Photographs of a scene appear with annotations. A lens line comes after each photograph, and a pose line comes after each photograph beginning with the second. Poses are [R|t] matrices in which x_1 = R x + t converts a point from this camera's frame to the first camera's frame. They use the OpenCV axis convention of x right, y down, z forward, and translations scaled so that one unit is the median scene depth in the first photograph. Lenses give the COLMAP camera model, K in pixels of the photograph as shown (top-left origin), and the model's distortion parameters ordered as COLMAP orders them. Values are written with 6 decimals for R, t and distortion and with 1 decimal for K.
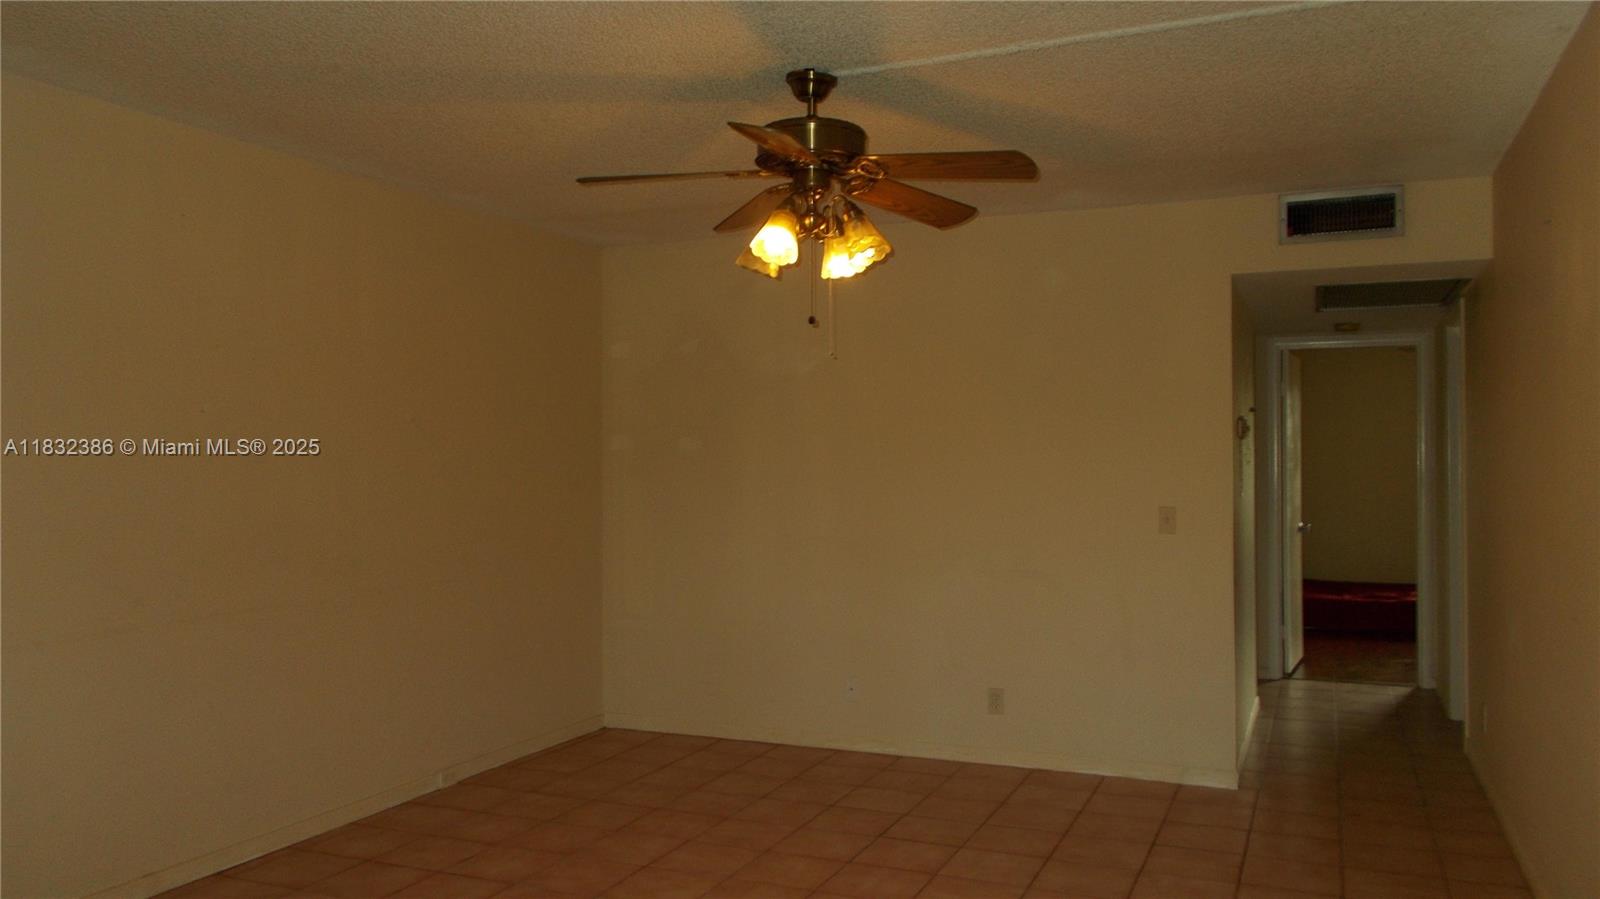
lens RADIAL K [[1228.3, 0, 800.0], [0, 1228.3, 449.5], [0, 0, 1]] dist [0.001318, 0.001181]
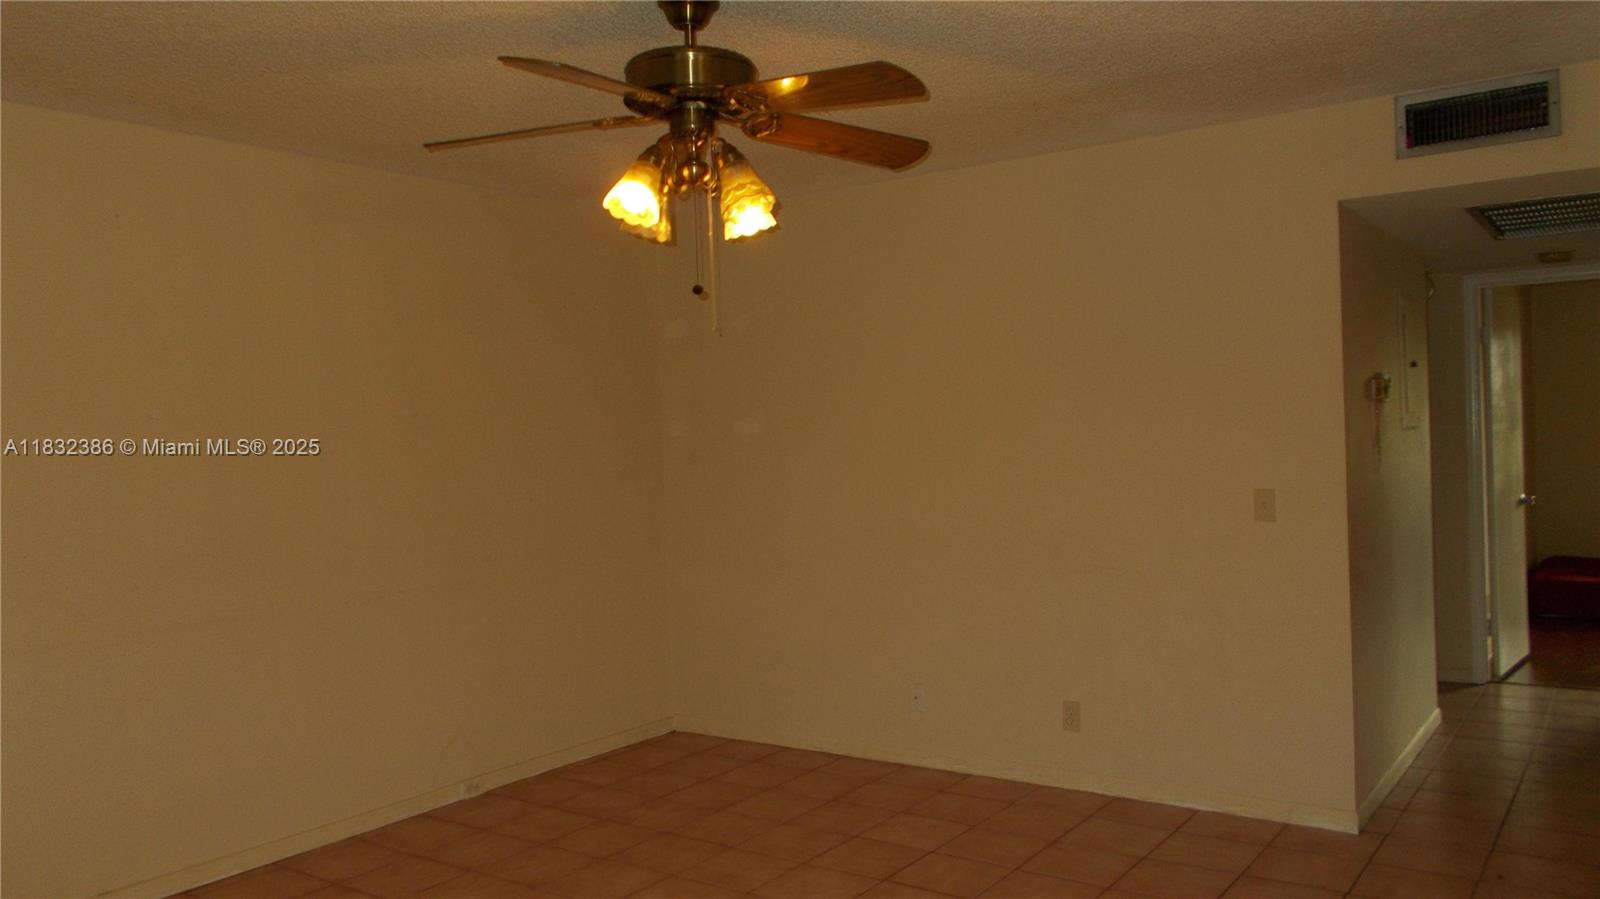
lens RADIAL K [[1228.3, 0, 800.0], [0, 1228.3, 449.5], [0, 0, 1]] dist [0.001318, 0.001181]
pose [[0.976584, -0.027295, -0.213399, 0.176651], [0.032712, 0.999225, 0.021893, -0.008549], [0.212636, -0.028361, 0.976720, 0.132166]]
